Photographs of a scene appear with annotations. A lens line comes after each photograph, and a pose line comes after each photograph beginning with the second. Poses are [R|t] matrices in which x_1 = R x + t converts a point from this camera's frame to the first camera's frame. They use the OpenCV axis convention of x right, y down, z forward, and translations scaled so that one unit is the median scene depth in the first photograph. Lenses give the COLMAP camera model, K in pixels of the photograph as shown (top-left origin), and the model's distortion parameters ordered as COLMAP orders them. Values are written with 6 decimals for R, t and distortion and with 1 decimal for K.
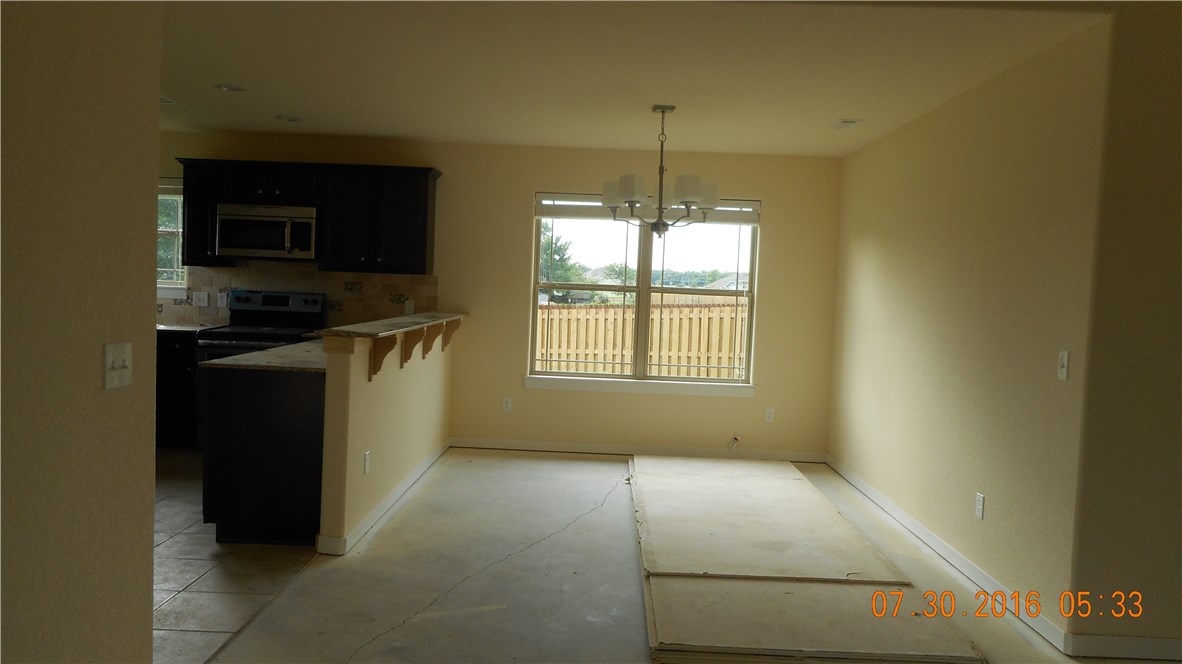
lens RADIAL K [[900.5, 0, 581.2], [0, 900.5, 326.5], [0, 0, 1]] dist [0.009192, 0.000694]
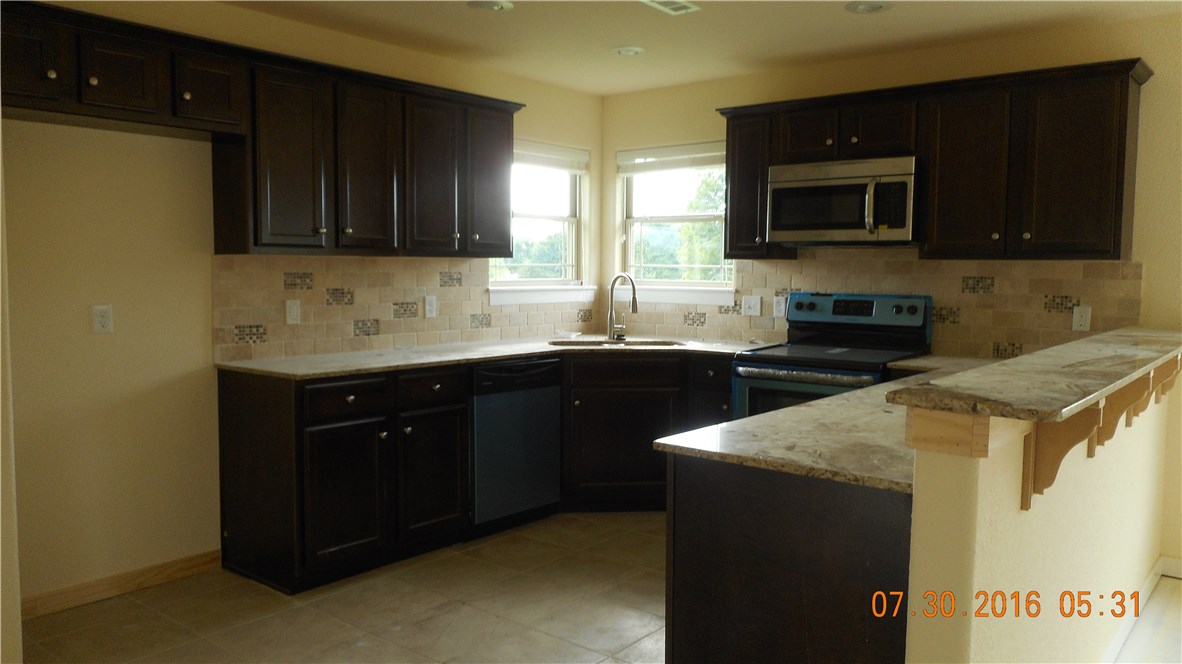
lens RADIAL K [[900.5, 0, 581.2], [0, 900.5, 326.5], [0, 0, 1]] dist [0.009192, 0.000694]
pose [[0.792464, 0.009372, -0.609847, -0.094464], [-0.009973, 0.999947, 0.002408, -0.014592], [0.609837, 0.004174, 0.792516, 0.358330]]
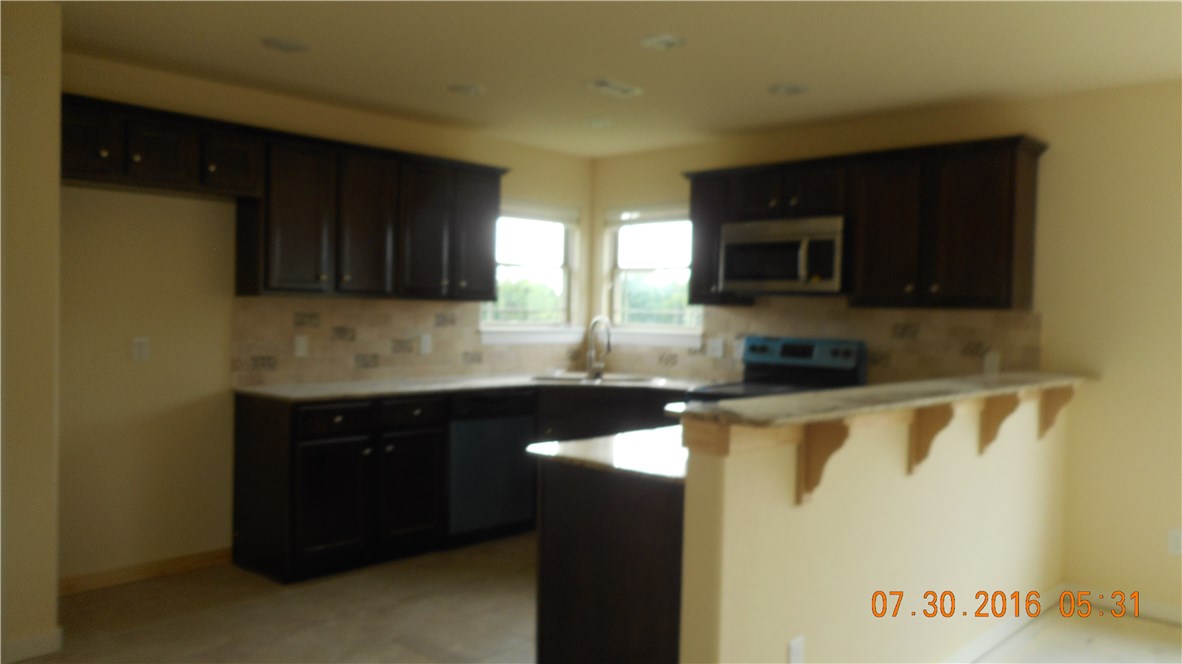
lens RADIAL K [[888.4, 0, 573.1], [0, 888.4, 324.8], [0, 0, 1]] dist [-0.010255, 0.001679]
pose [[0.740966, -0.011301, -0.671448, 0.010072], [-0.027802, 0.998485, -0.047485, -0.010550], [0.670967, 0.053852, 0.739529, 0.345698]]
